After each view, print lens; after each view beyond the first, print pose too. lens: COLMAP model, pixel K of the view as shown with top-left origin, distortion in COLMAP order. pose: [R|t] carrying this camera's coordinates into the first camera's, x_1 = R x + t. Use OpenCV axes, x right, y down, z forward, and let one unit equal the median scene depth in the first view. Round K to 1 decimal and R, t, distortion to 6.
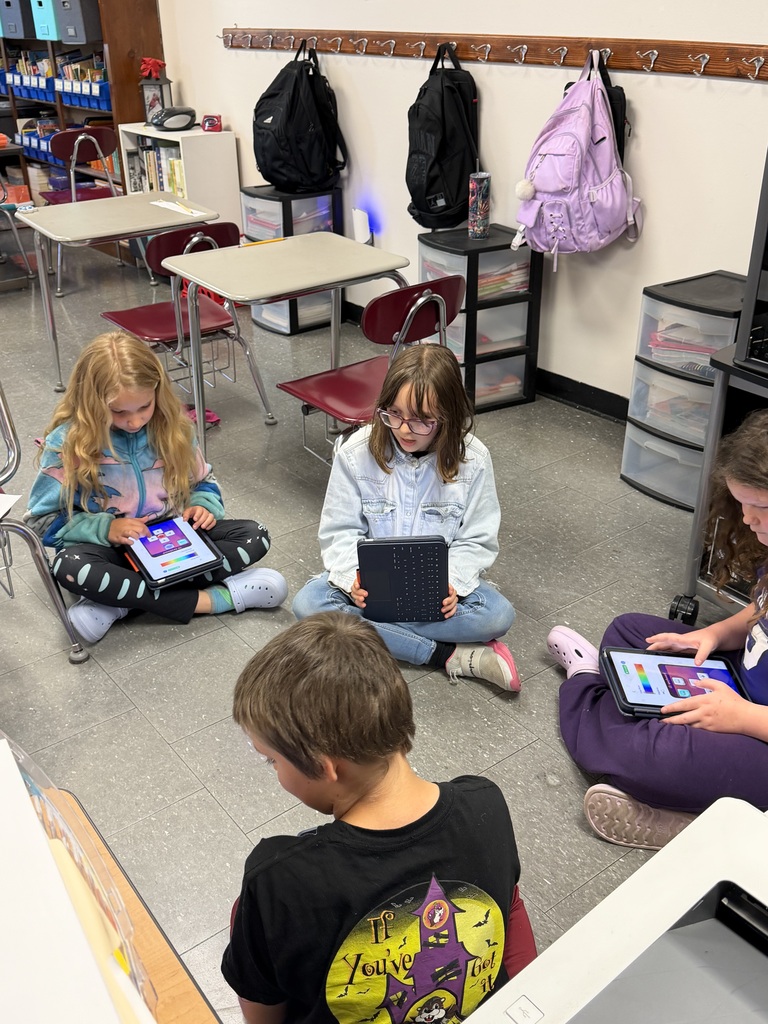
lens RADIAL K [[1011.3, 0, 384.0], [0, 1011.3, 512.0], [0, 0, 1]] dist [0.188983, -0.449719]
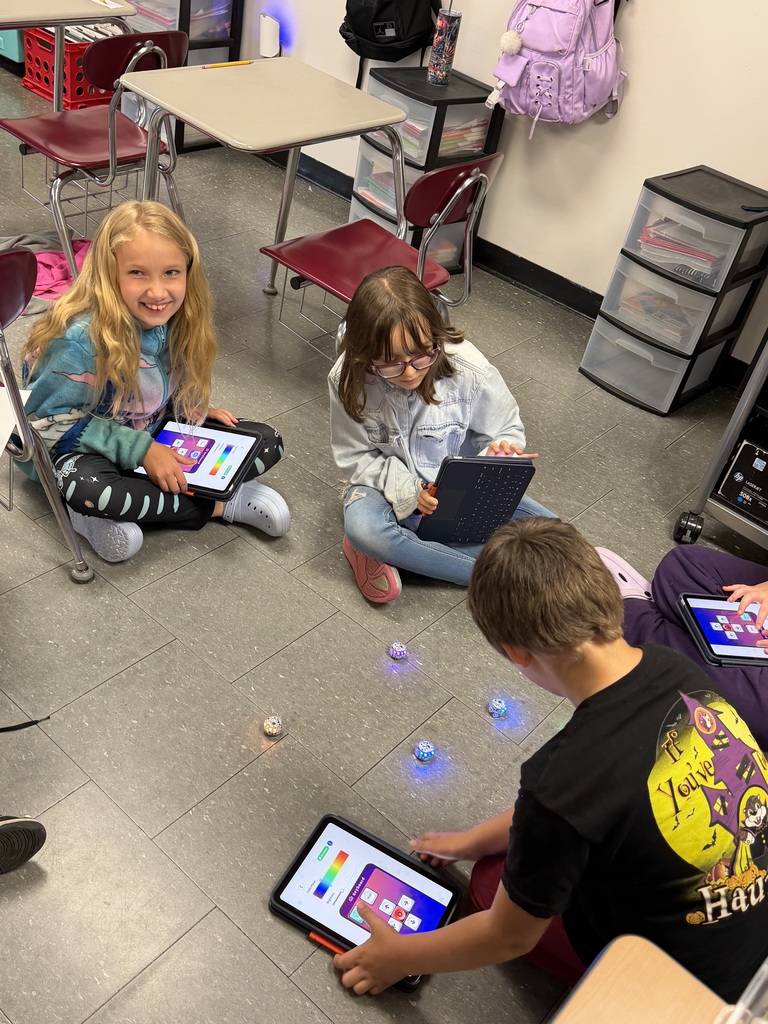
lens RADIAL K [[1011.3, 0, 384.0], [0, 1011.3, 512.0], [0, 0, 1]] dist [0.188983, -0.449719]
pose [[0.957158, 0.015007, 0.289177, -0.234333], [-0.070225, 0.980873, 0.181540, -0.065752], [-0.280921, -0.194070, 0.939904, 0.096290]]
